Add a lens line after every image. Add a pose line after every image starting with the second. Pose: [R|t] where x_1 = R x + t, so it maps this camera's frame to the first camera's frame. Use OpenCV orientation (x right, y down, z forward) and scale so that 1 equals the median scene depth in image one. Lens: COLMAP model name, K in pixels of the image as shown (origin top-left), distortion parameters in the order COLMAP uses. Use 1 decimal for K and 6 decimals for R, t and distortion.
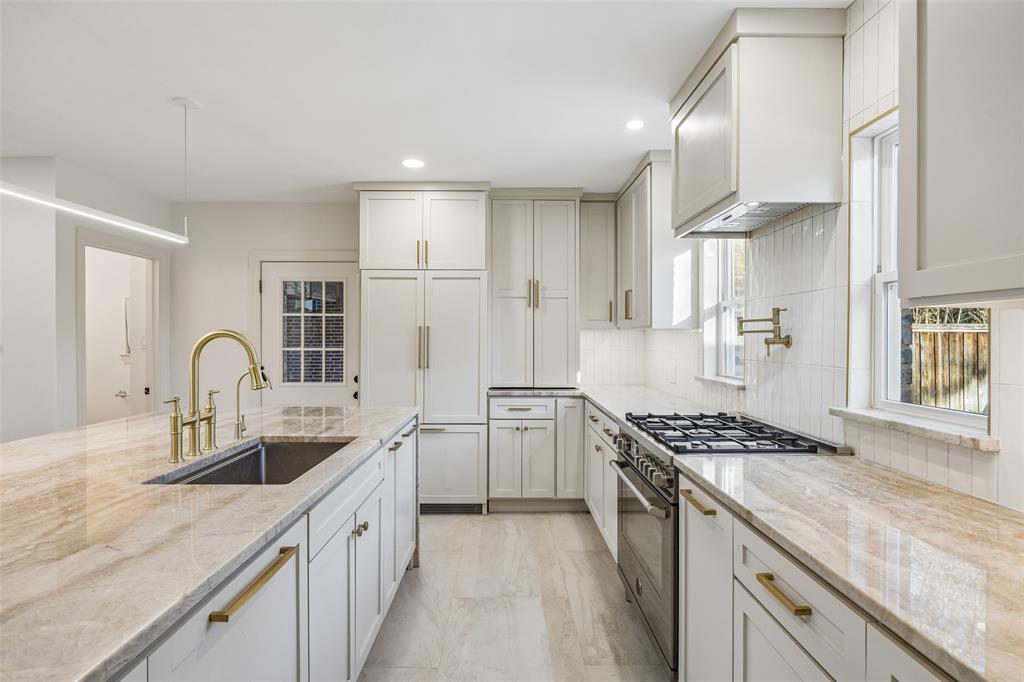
lens RADIAL K [[542.0, 0, 507.8], [0, 542.0, 336.4], [0, 0, 1]] dist [0.000674, -0.000111]
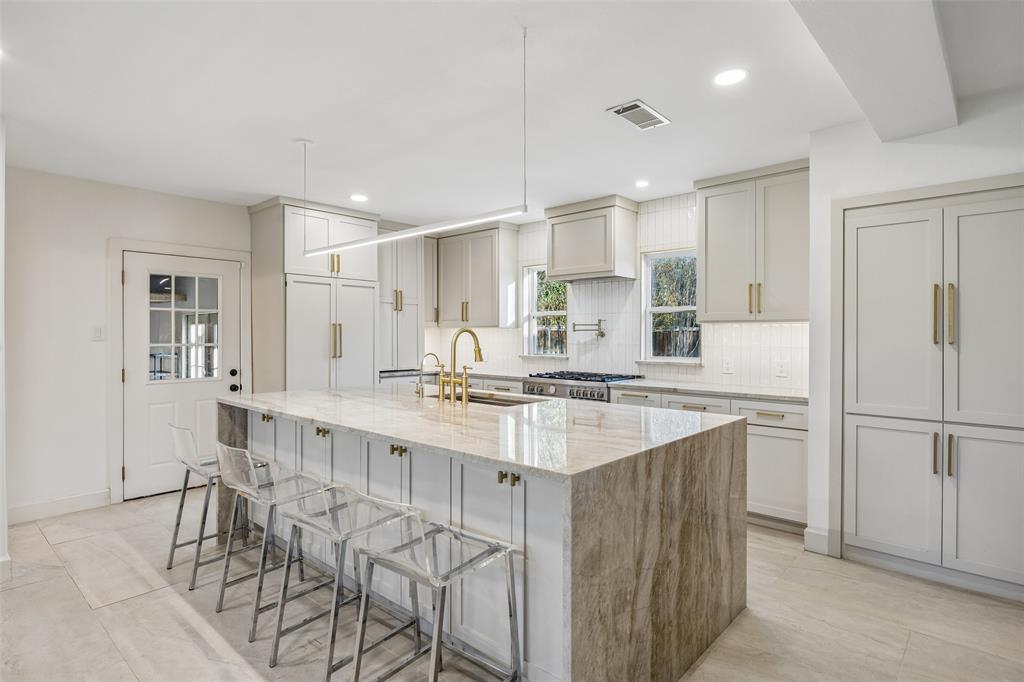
lens RADIAL K [[542.0, 0, 517.8], [0, 542.0, 339.2], [0, 0, 1]] dist [0.000674, -0.000111]
pose [[0.668222, -0.007608, 0.743923, -0.798077], [-0.000698, 0.999941, 0.010854, 0.002555], [-0.743961, -0.007772, 0.668177, -0.131520]]
